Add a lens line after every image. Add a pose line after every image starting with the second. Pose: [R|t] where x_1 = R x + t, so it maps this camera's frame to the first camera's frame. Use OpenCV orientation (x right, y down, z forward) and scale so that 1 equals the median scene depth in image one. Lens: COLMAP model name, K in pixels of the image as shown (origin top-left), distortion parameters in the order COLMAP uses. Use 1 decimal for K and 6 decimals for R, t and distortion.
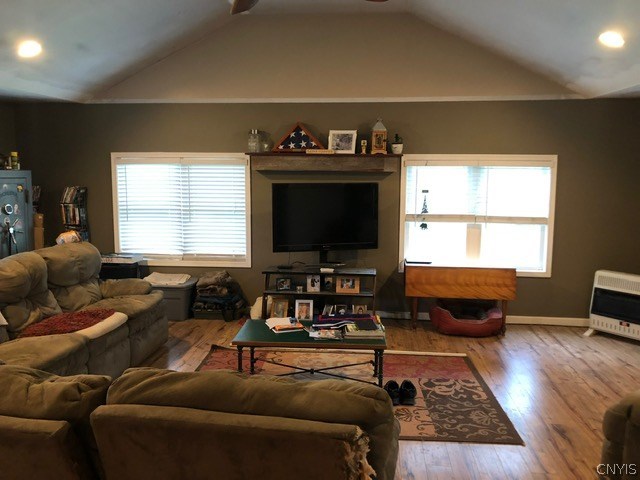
lens RADIAL K [[526.3, 0, 319.9], [0, 526.3, 239.8], [0, 0, 1]] dist [0.049558, -0.054358]
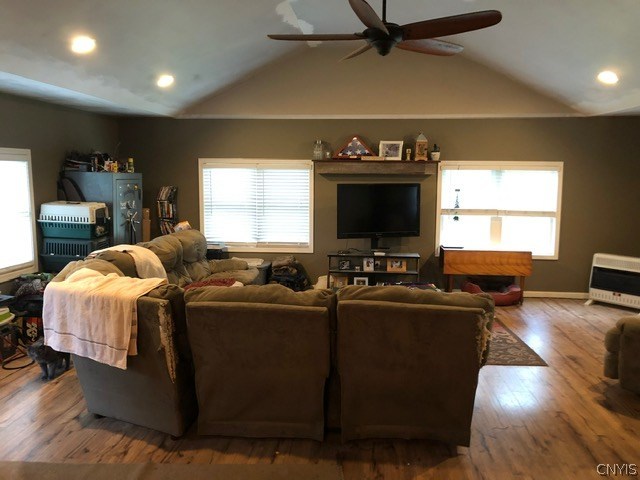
lens RADIAL K [[526.3, 0, 321.5], [0, 526.3, 242.3], [0, 0, 1]] dist [0.049558, -0.054358]
pose [[0.999826, -0.000950, 0.018636, -0.146551], [0.000942, 0.999999, 0.000410, 0.030110], [-0.018637, -0.000392, 0.999826, -0.241220]]
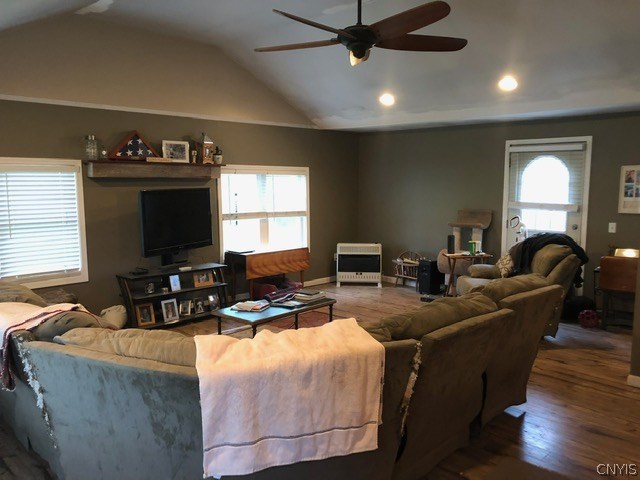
lens RADIAL K [[526.3, 0, 328.1], [0, 526.3, 242.6], [0, 0, 1]] dist [0.049558, -0.054358]
pose [[0.616648, -0.100016, 0.780860, -0.654000], [0.104564, 0.993514, 0.044678, -0.014010], [-0.780264, 0.054099, 0.623107, 0.079762]]
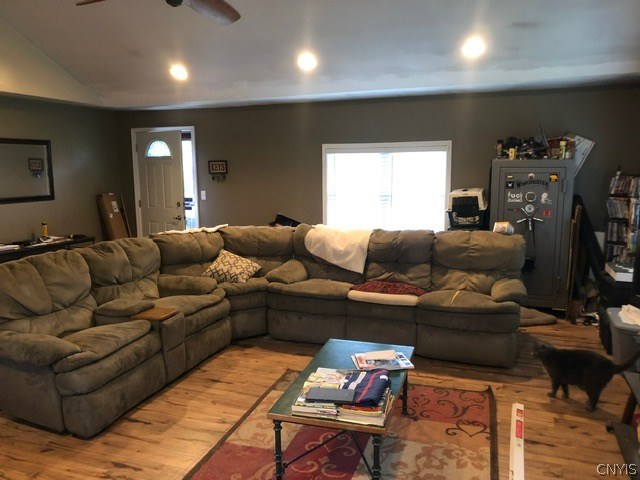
lens RADIAL K [[526.3, 0, 330.6], [0, 526.3, 247.8], [0, 0, 1]] dist [0.049558, -0.054358]
pose [[-0.222538, 0.149169, -0.963445, 0.487808], [-0.117873, 0.976859, 0.178473, -0.093233], [0.967772, 0.153281, -0.199805, 0.786313]]
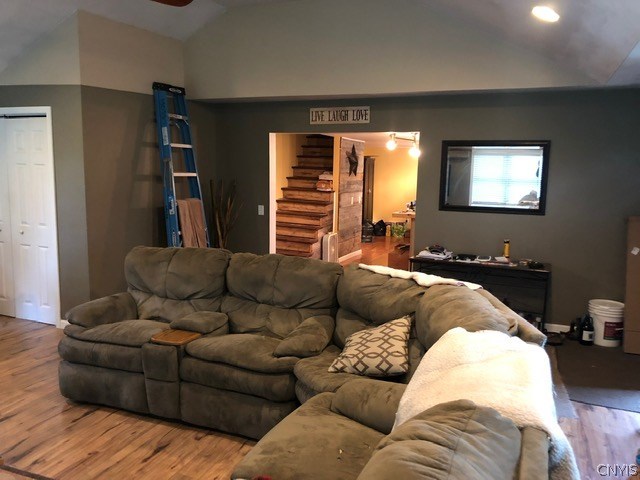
lens RADIAL K [[526.3, 0, 320.6], [0, 526.3, 243.1], [0, 0, 1]] dist [0.049558, -0.054358]
pose [[-0.959858, -0.062187, 0.273507, -0.430276], [0.012865, 0.964325, 0.264408, -0.119546], [-0.280193, 0.257313, -0.924815, 0.926094]]
